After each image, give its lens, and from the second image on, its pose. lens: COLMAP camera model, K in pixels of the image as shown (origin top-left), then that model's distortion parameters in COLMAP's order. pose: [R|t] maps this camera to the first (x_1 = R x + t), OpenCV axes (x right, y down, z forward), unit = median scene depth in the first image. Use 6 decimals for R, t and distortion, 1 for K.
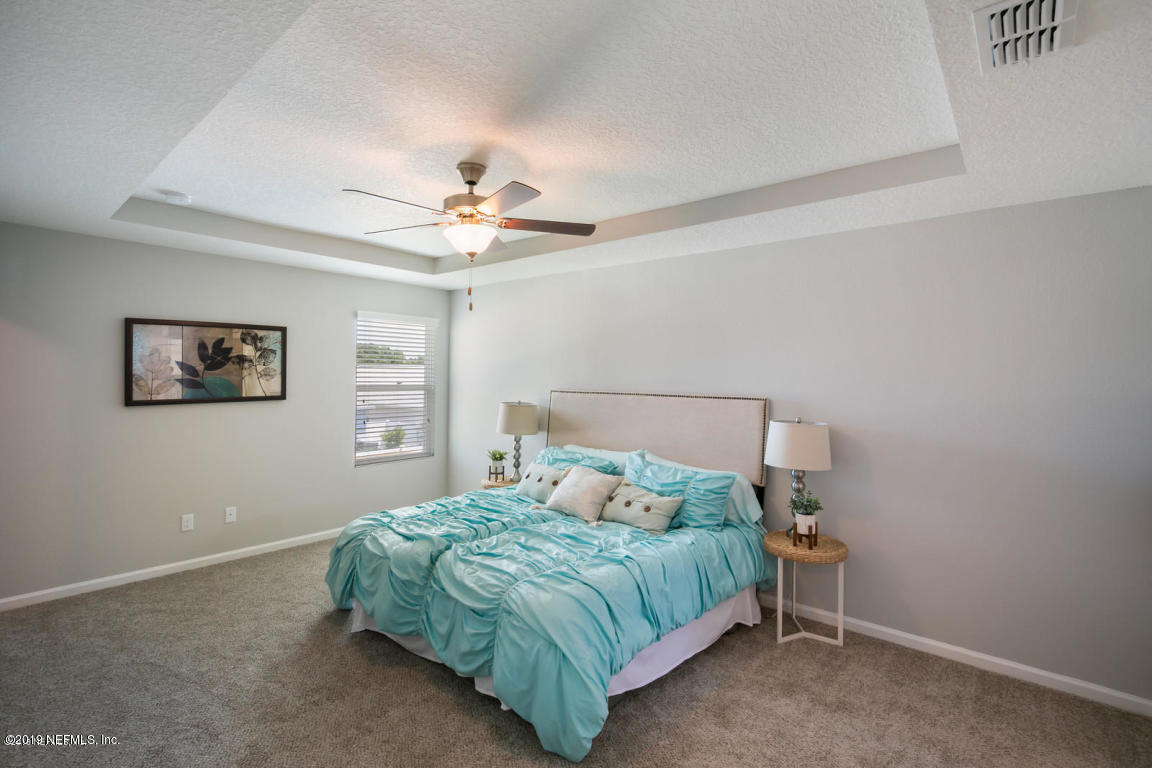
lens RADIAL K [[546.4, 0, 576.0], [0, 546.4, 384.0], [0, 0, 1]] dist [-0.013395, 0.000122]
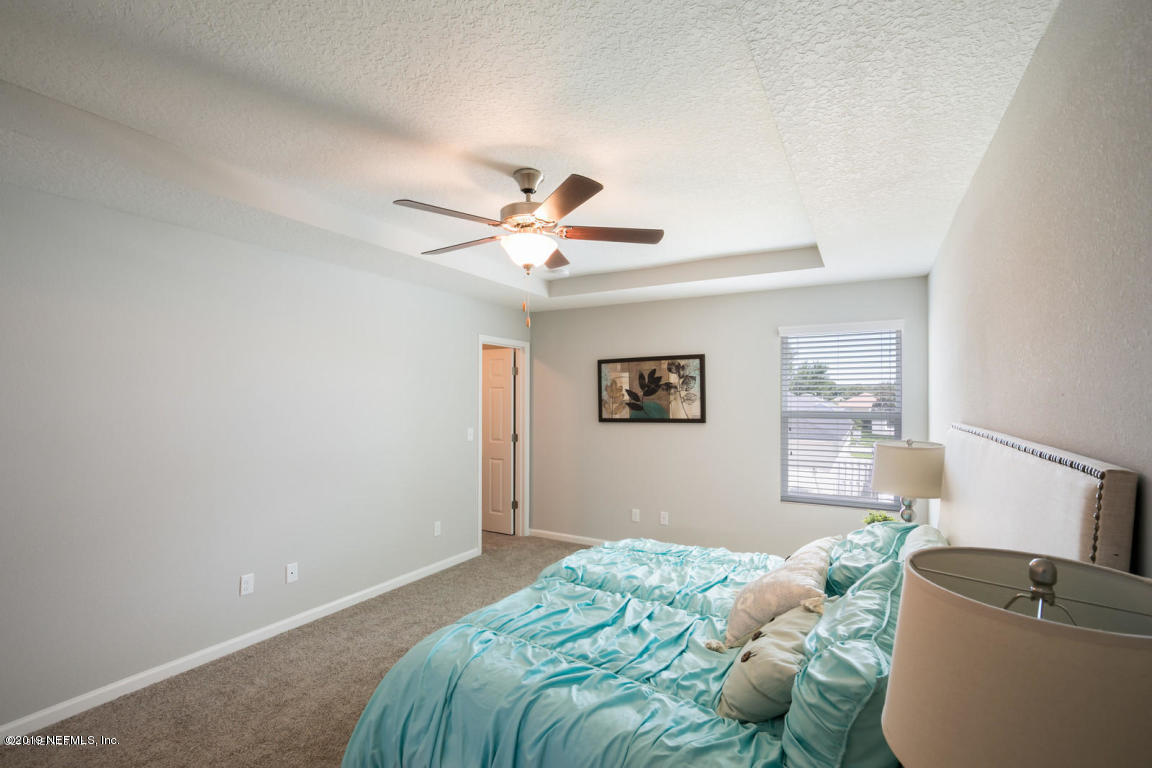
lens RADIAL K [[543.1, 0, 575.8], [0, 543.1, 402.4], [0, 0, 1]] dist [-0.001307, 0.000008]
pose [[0.163513, -0.005513, -0.986526, 0.504789], [-0.017848, 0.999804, -0.008545, 0.002559], [0.986380, 0.019004, 0.163383, 0.626015]]
